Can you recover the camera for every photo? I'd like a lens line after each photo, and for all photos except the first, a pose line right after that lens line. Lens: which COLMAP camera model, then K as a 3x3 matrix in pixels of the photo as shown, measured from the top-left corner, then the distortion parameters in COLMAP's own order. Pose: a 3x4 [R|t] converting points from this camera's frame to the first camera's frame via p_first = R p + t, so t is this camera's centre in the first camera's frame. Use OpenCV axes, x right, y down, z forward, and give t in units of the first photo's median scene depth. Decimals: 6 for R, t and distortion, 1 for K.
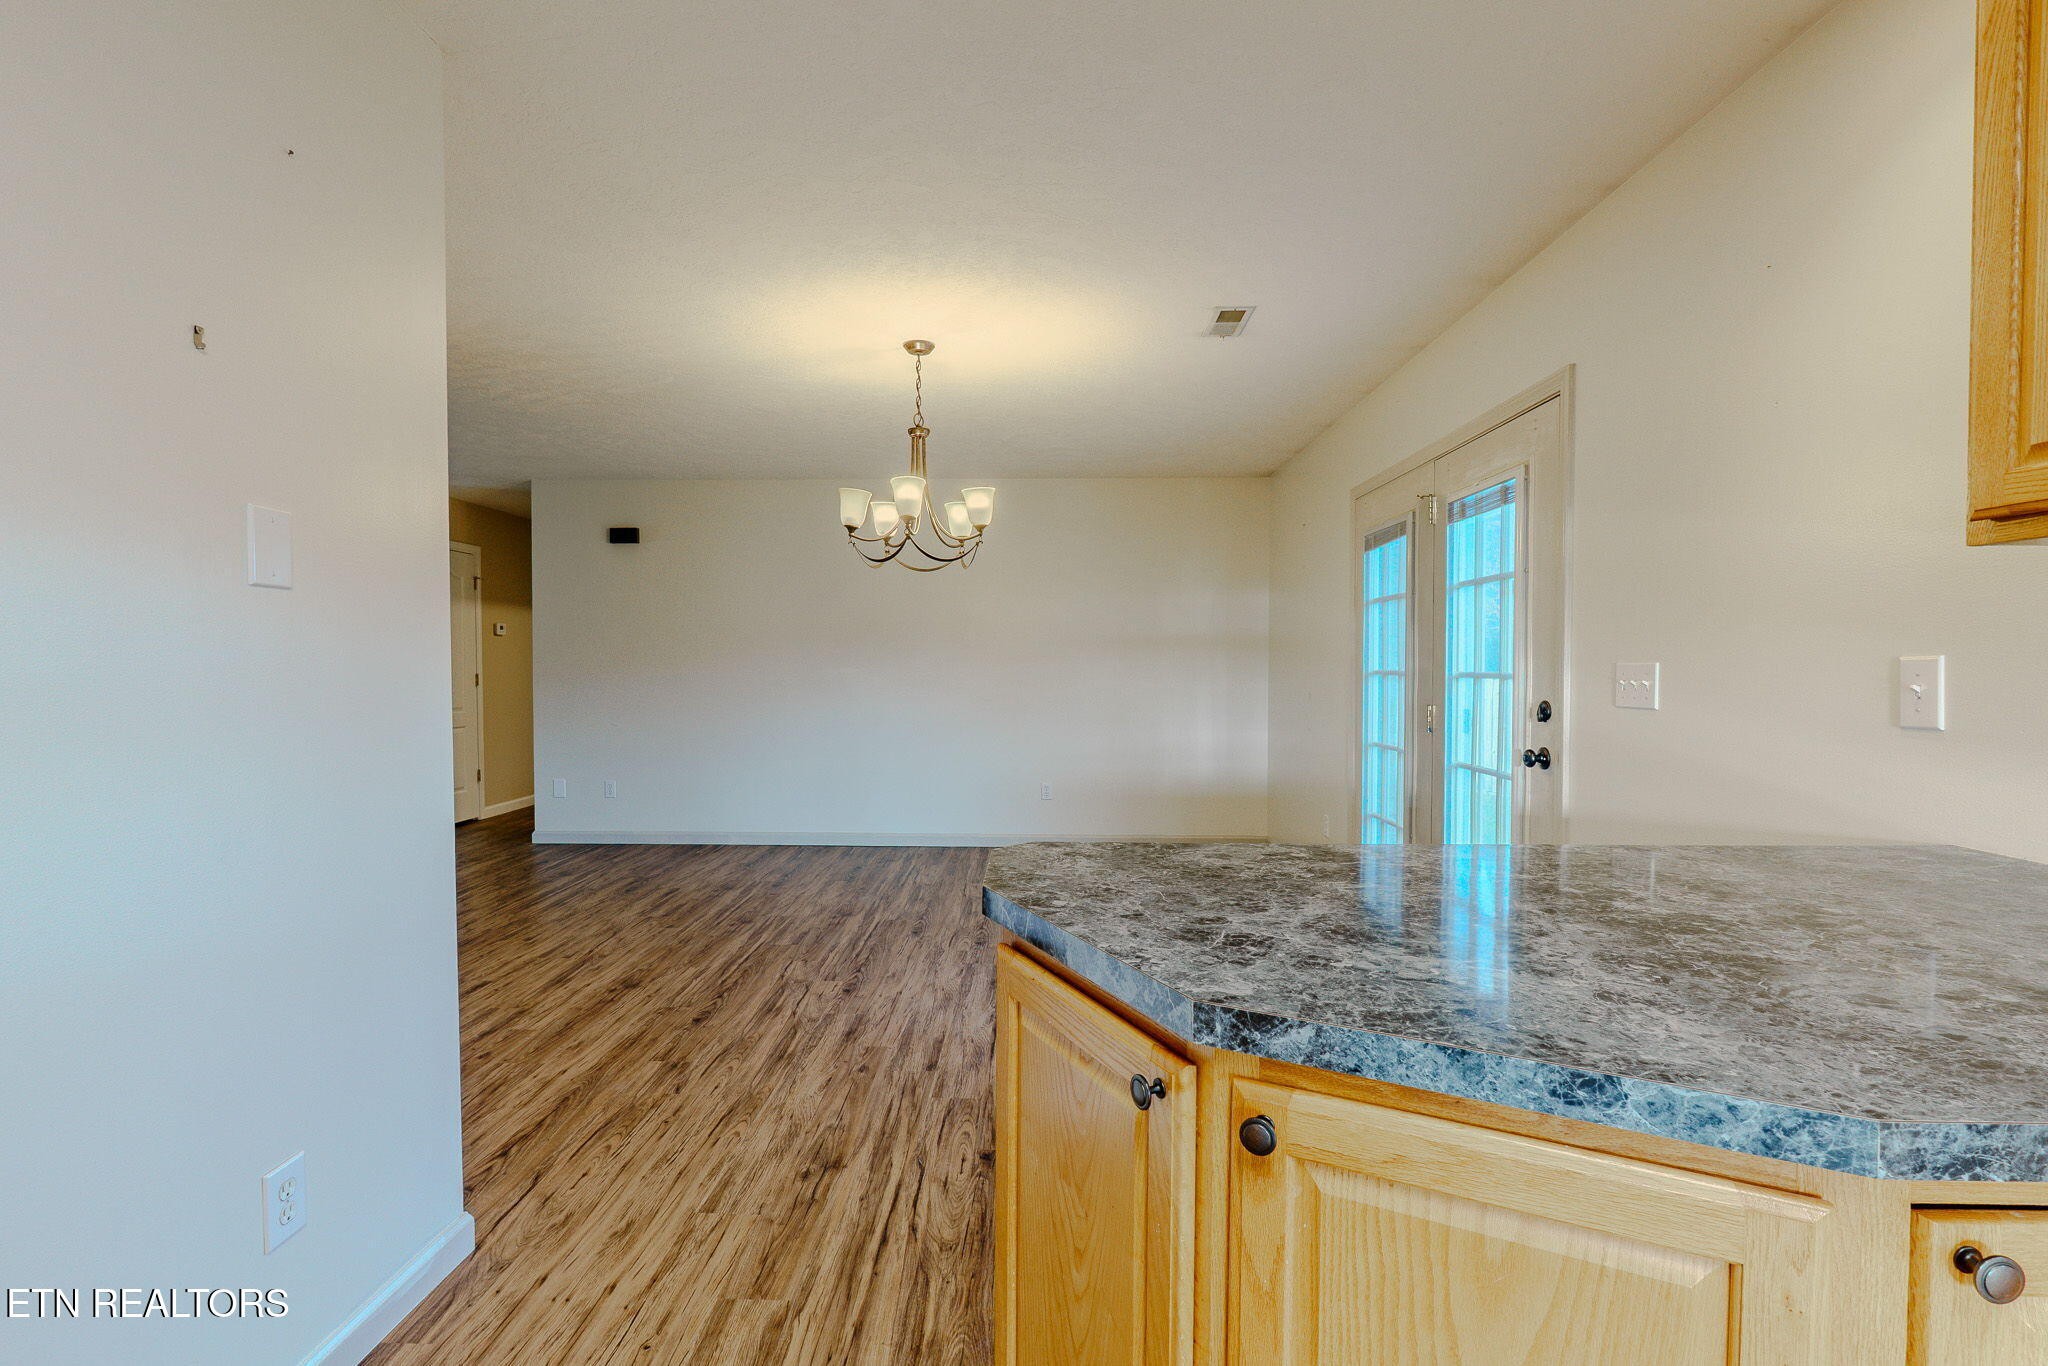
lens RADIAL K [[944.0, 0, 1002.0], [0, 944.0, 695.0], [0, 0, 1]] dist [-0.005718, 0.000808]
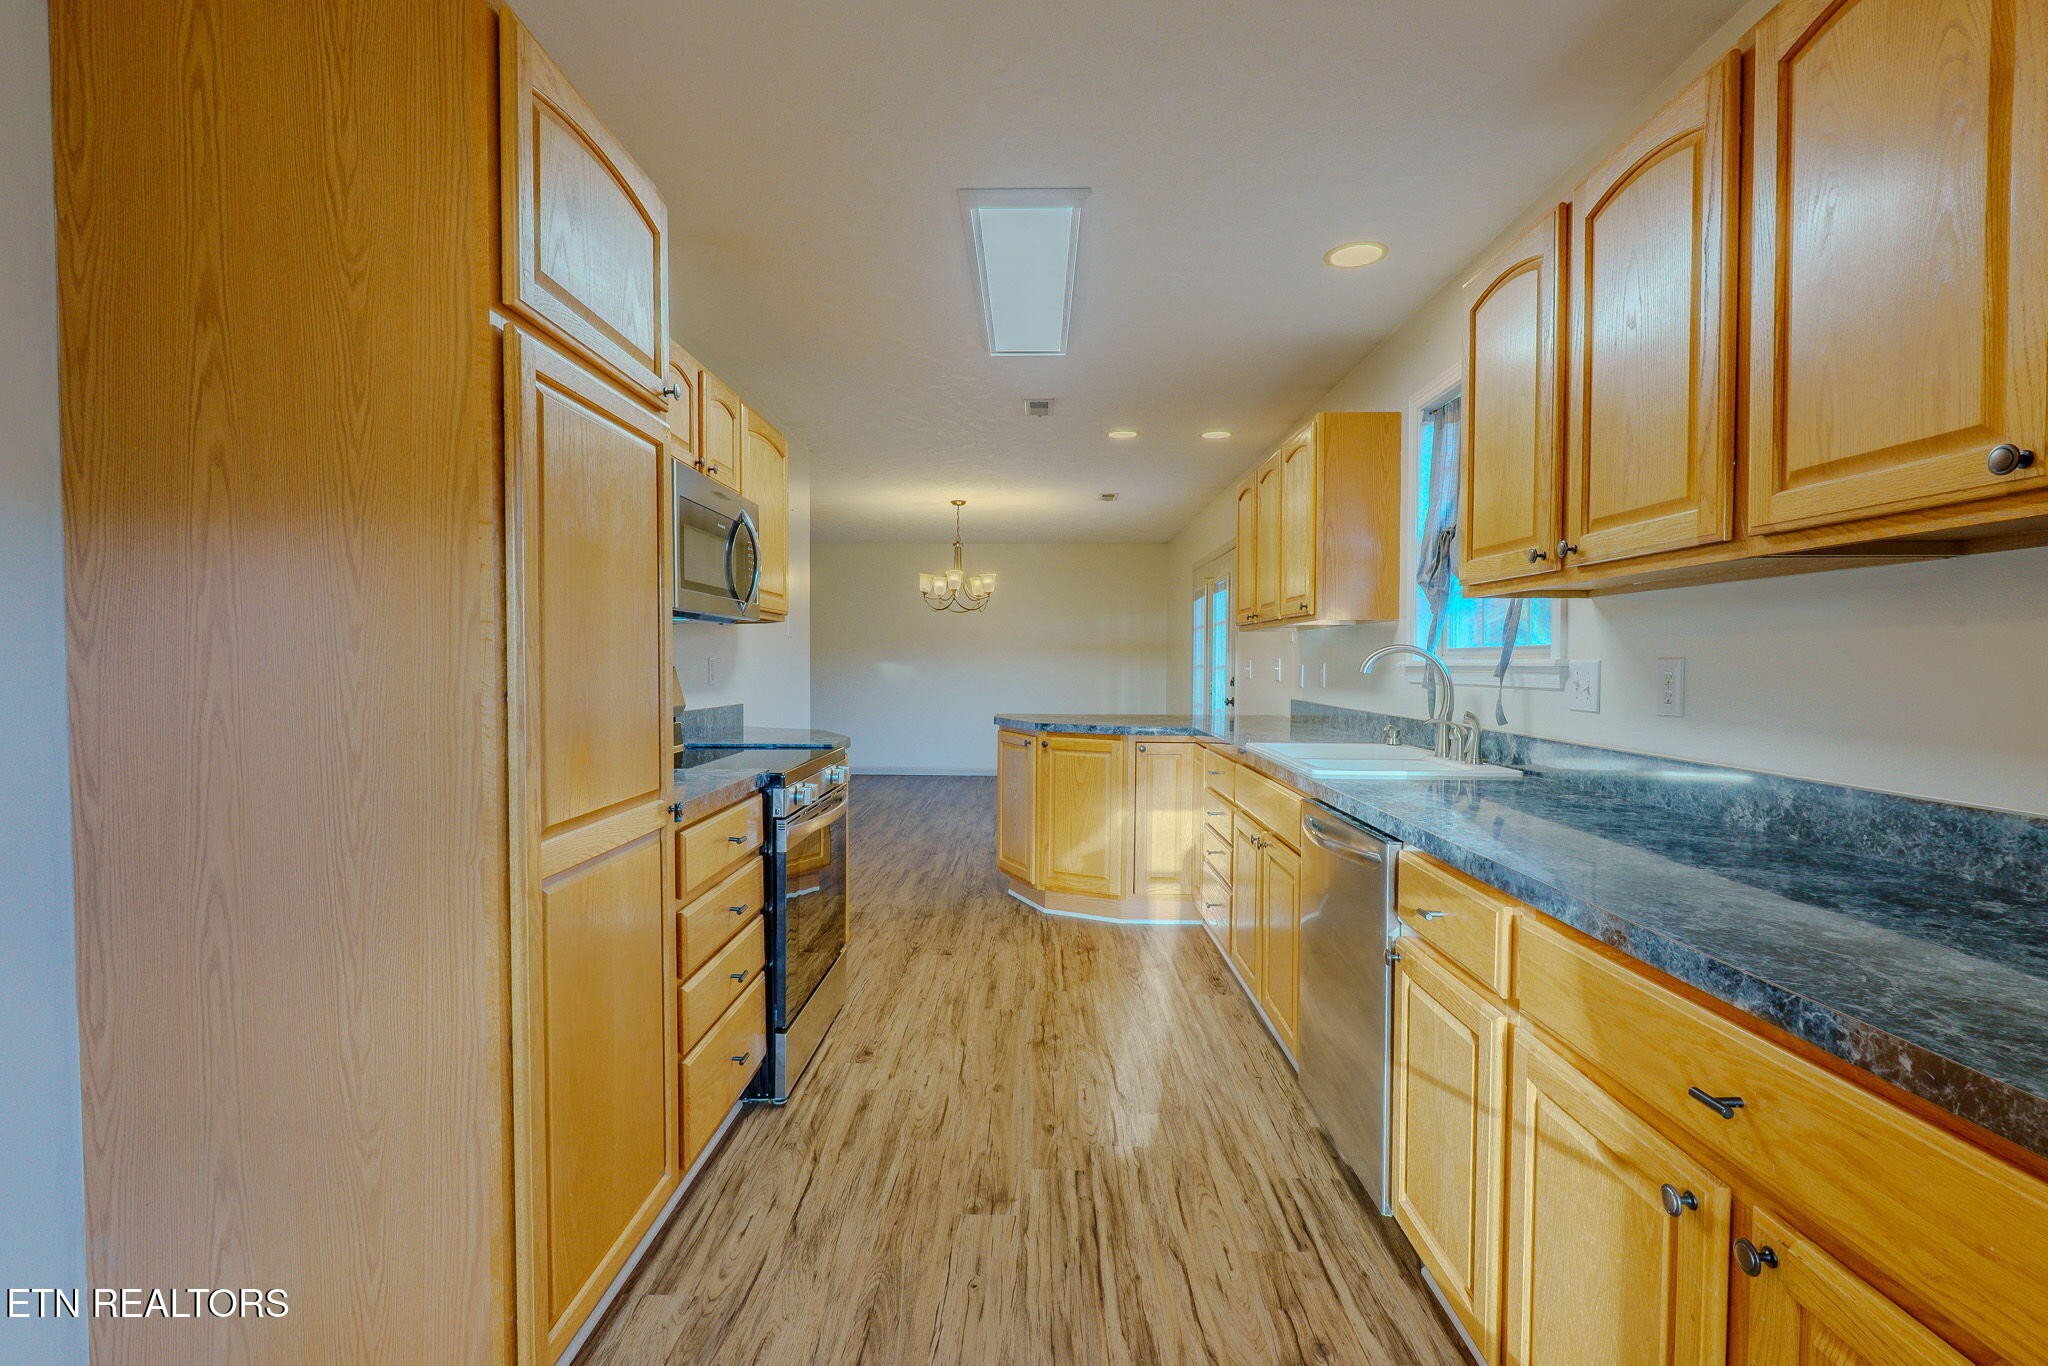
lens RADIAL K [[944.0, 0, 1003.9], [0, 944.0, 684.3], [0, 0, 1]] dist [-0.005718, 0.000808]
pose [[0.999958, 0.004594, 0.007890, -0.005375], [-0.004547, 0.999971, -0.006032, 0.031279], [-0.007917, 0.005996, 0.999951, -1.083776]]
